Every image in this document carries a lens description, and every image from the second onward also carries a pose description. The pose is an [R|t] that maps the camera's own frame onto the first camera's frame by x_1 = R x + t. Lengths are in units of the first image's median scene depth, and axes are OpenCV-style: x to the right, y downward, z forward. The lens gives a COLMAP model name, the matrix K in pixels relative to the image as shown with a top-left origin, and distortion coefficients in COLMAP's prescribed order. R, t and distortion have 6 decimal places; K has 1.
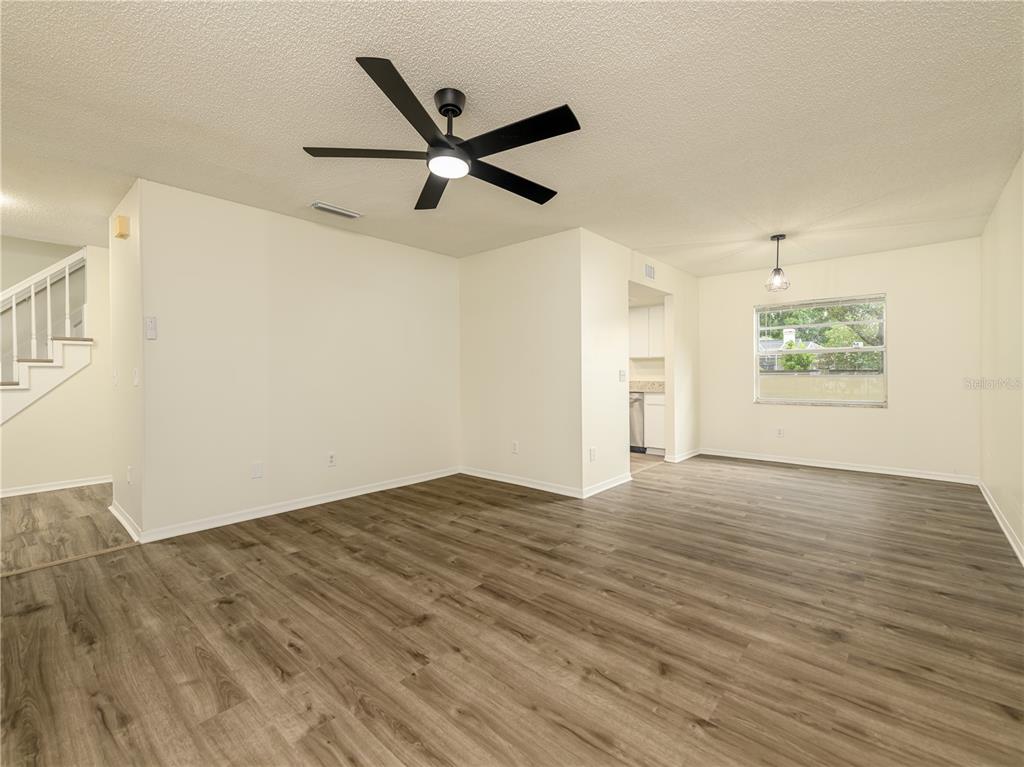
lens RADIAL K [[451.6, 0, 484.6], [0, 451.6, 369.6], [0, 0, 1]] dist [0.001692, -0.000606]
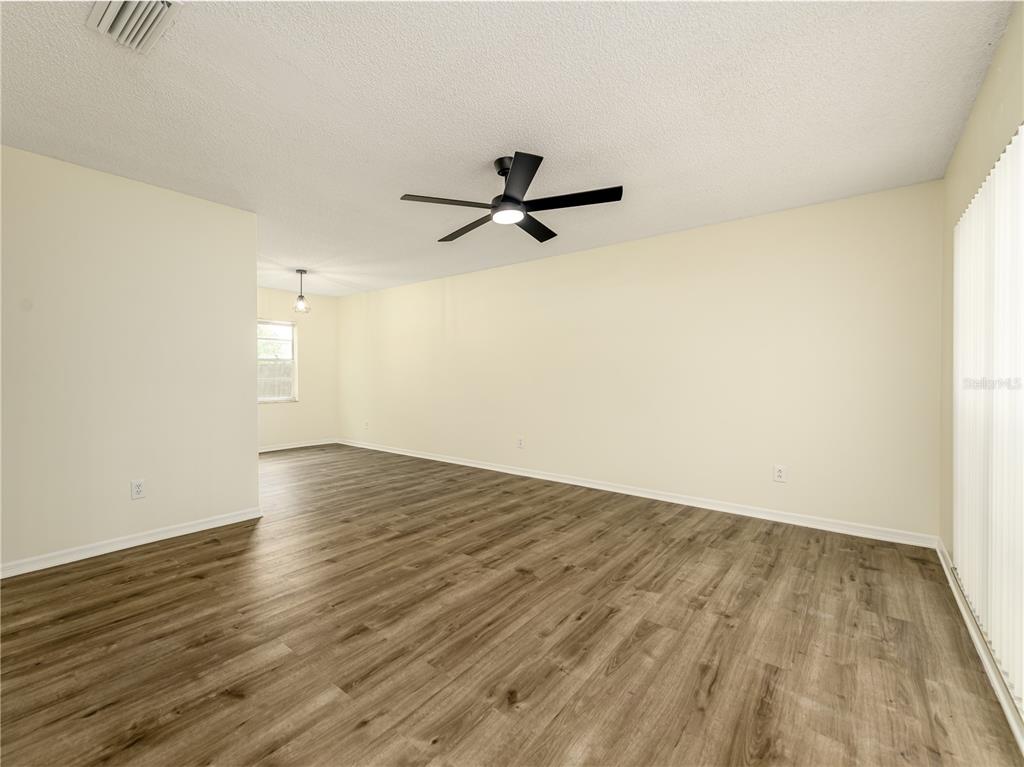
lens RADIAL K [[451.6, 0, 484.6], [0, 451.6, 369.6], [0, 0, 1]] dist [0.001692, -0.000606]
pose [[-0.054474, 0.012192, 0.998441, -1.264529], [-0.002195, 0.999922, -0.012330, 0.001437], [-0.998513, -0.002863, -0.054443, 1.059174]]
